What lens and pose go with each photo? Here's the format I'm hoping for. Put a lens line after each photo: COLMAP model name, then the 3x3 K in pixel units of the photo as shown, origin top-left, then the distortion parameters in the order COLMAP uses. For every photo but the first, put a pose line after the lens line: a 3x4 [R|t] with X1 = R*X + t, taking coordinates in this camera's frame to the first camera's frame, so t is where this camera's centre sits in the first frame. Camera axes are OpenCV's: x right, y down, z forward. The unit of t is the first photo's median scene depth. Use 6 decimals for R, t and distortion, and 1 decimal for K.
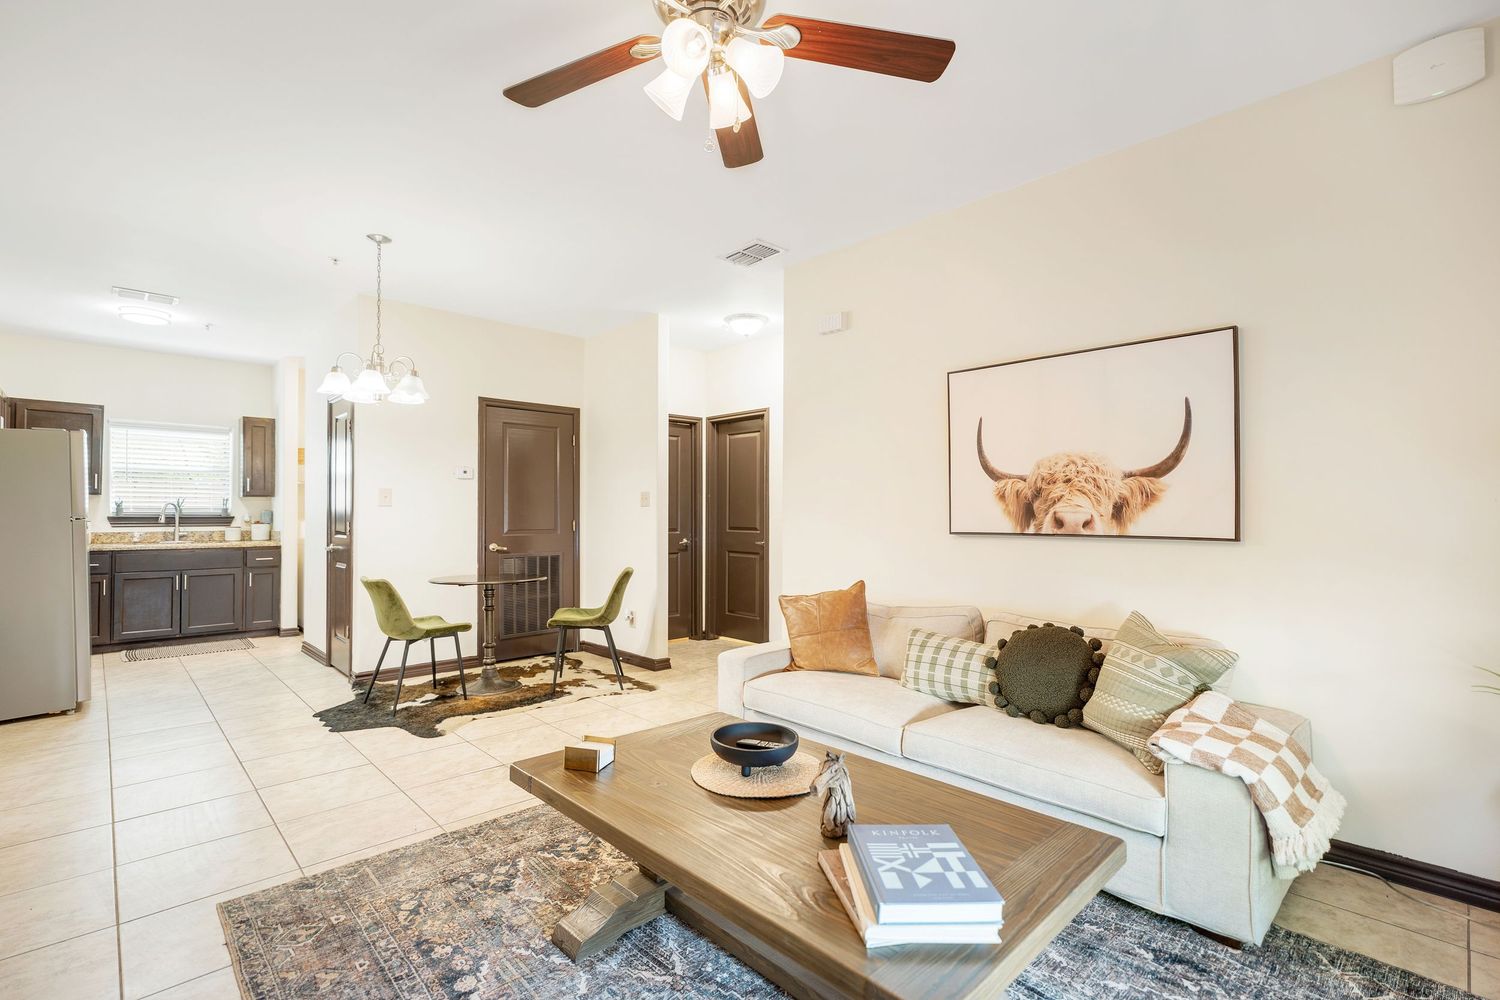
lens RADIAL K [[674.3, 0, 723.8], [0, 674.3, 503.2], [0, 0, 1]] dist [0.006378, 0.001101]
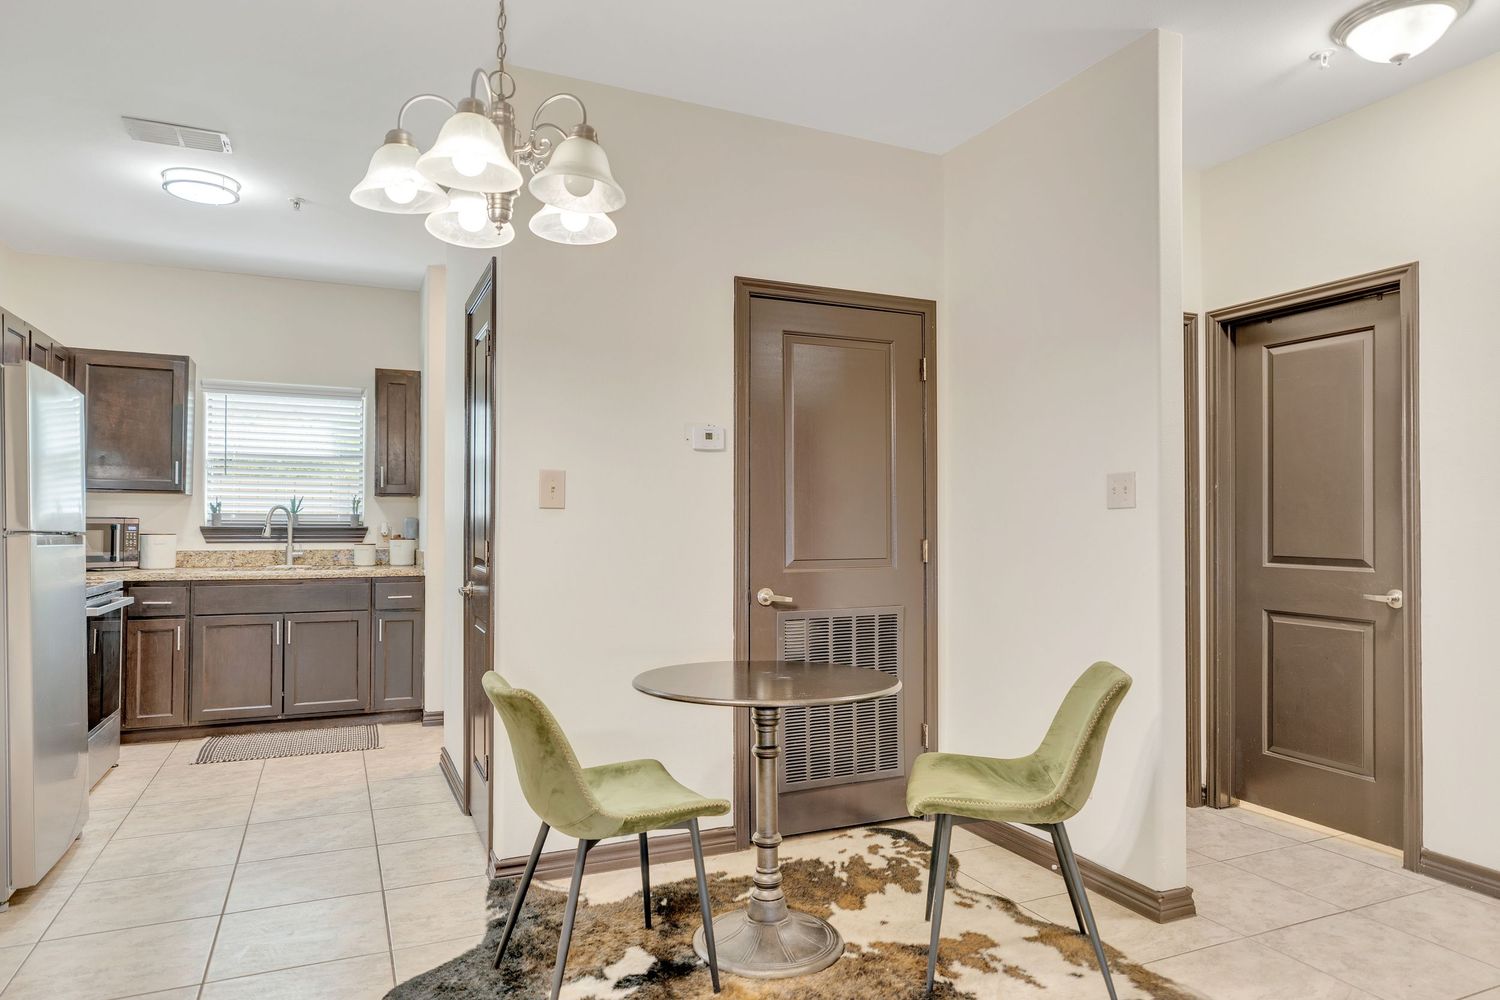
lens RADIAL K [[903.6, 0, 738.7], [0, 903.6, 506.0], [0, 0, 1]] dist [-0.002611, 0.004154]
pose [[0.949236, -0.003341, -0.314546, -0.133711], [0.001994, 0.999987, -0.004604, 0.004508], [0.314558, 0.003743, 0.949231, 0.329756]]
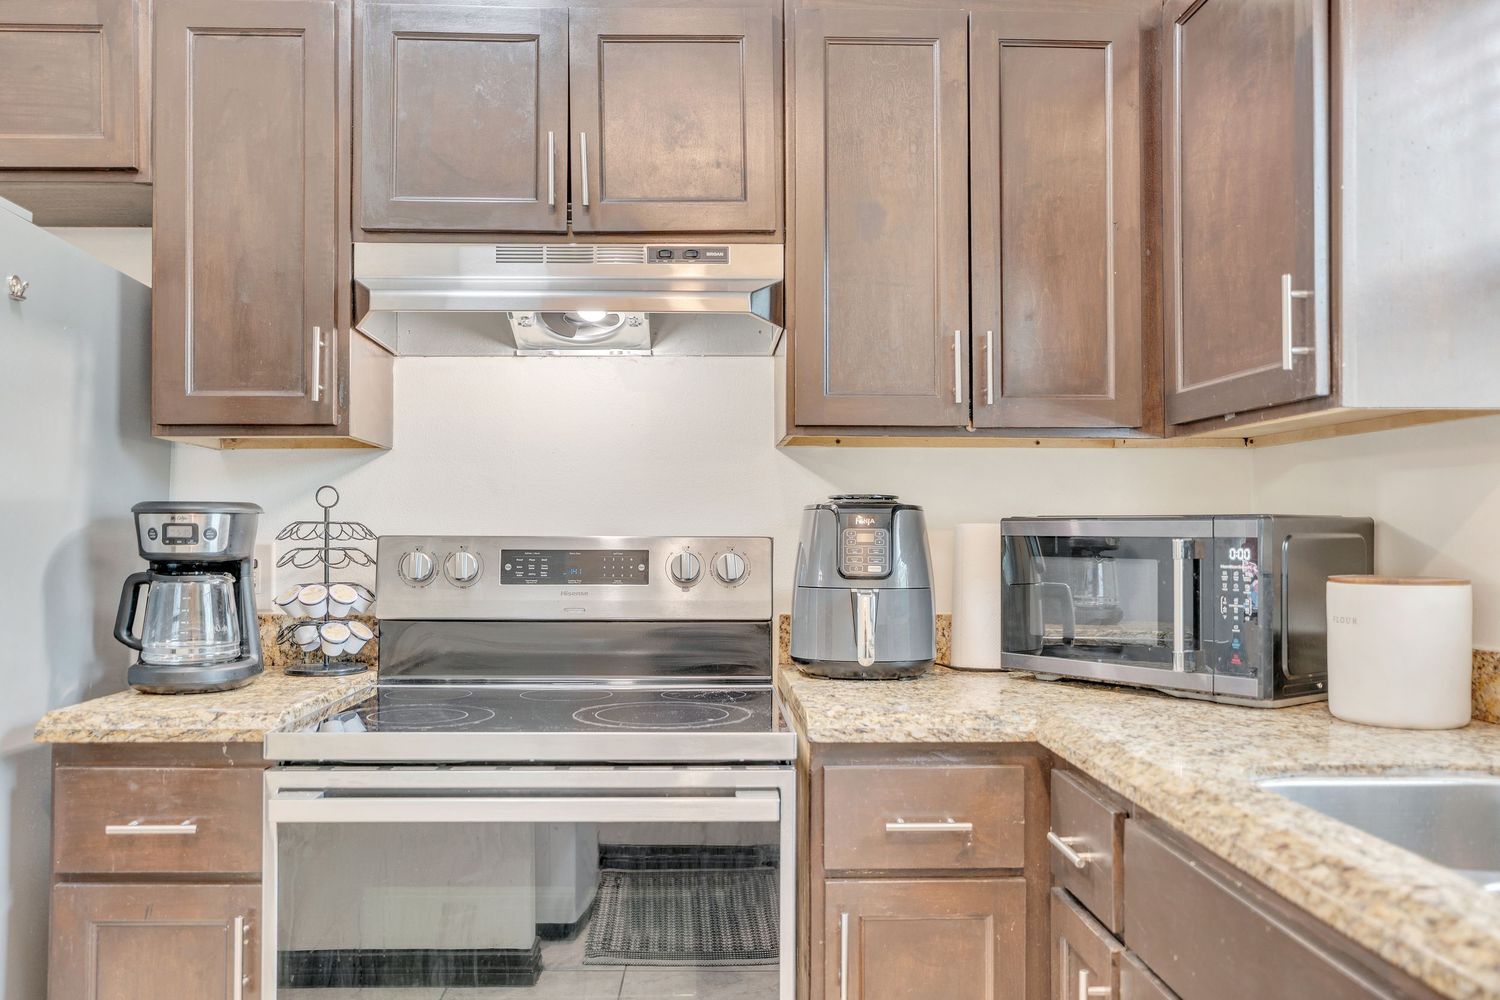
lens RADIAL K [[1219.4, 0, 751.1], [0, 1219.4, 506.6], [0, 0, 1]] dist [0.003512, 0.005487]
pose [[-0.640051, -0.015593, -0.768174, -0.604379], [0.012669, 0.999444, -0.030843, 0.015918], [0.768228, -0.029473, -0.639498, 1.032994]]
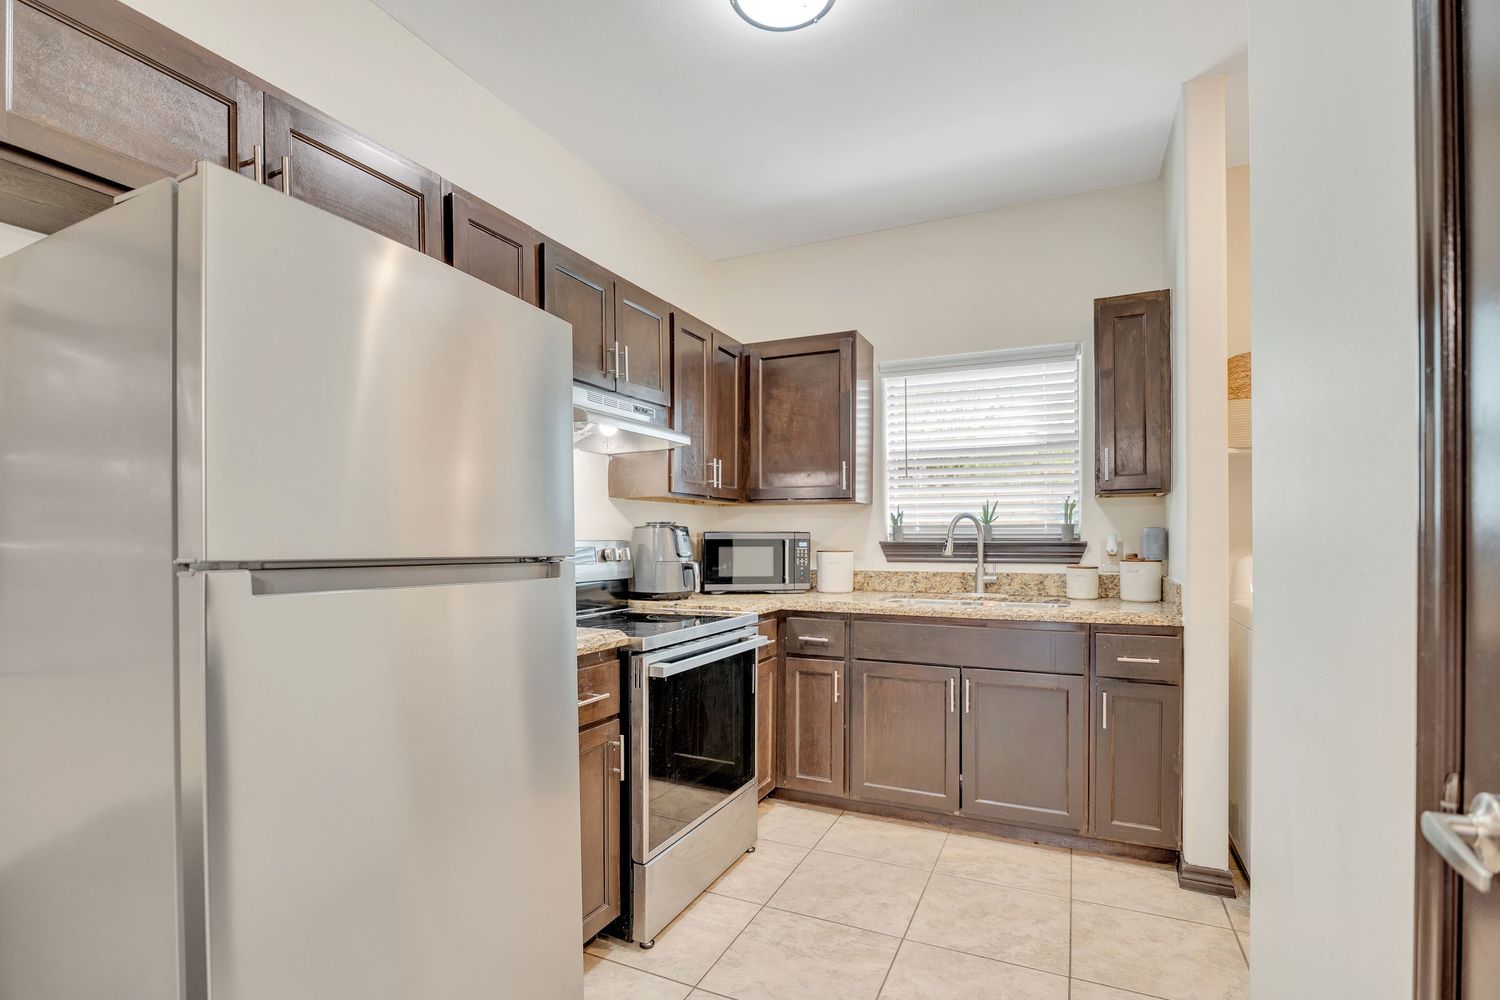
lens RADIAL K [[688.0, 0, 763.4], [0, 688.0, 545.9], [0, 0, 1]] dist [-0.016288, -0.000017]
pose [[0.391347, 0.011096, -0.920176, -0.435916], [0.018959, 0.999618, 0.020117, 0.009802], [0.920048, -0.025319, 0.390987, 0.697254]]
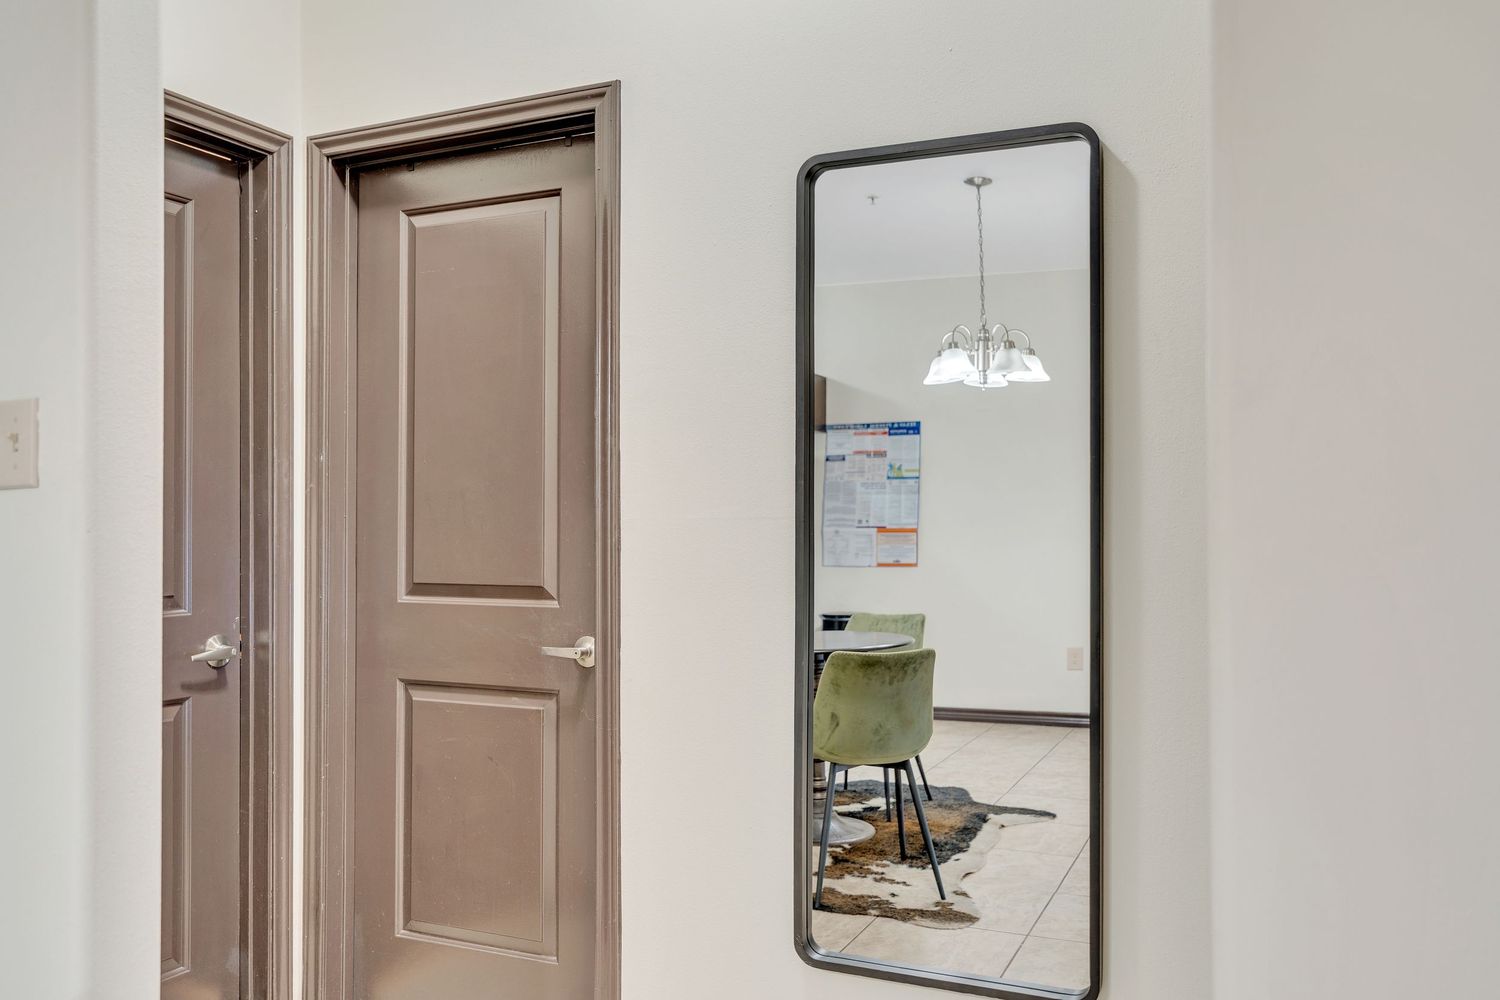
lens RADIAL K [[1219.4, 0, 735.7], [0, 1219.4, 500.9], [0, 0, 1]] dist [0.003512, 0.005487]
pose [[0.918646, 0.002443, 0.395073, -0.058321], [-0.000483, 0.999987, -0.005060, 0.007051], [-0.395080, 0.004458, 0.918636, 0.534822]]
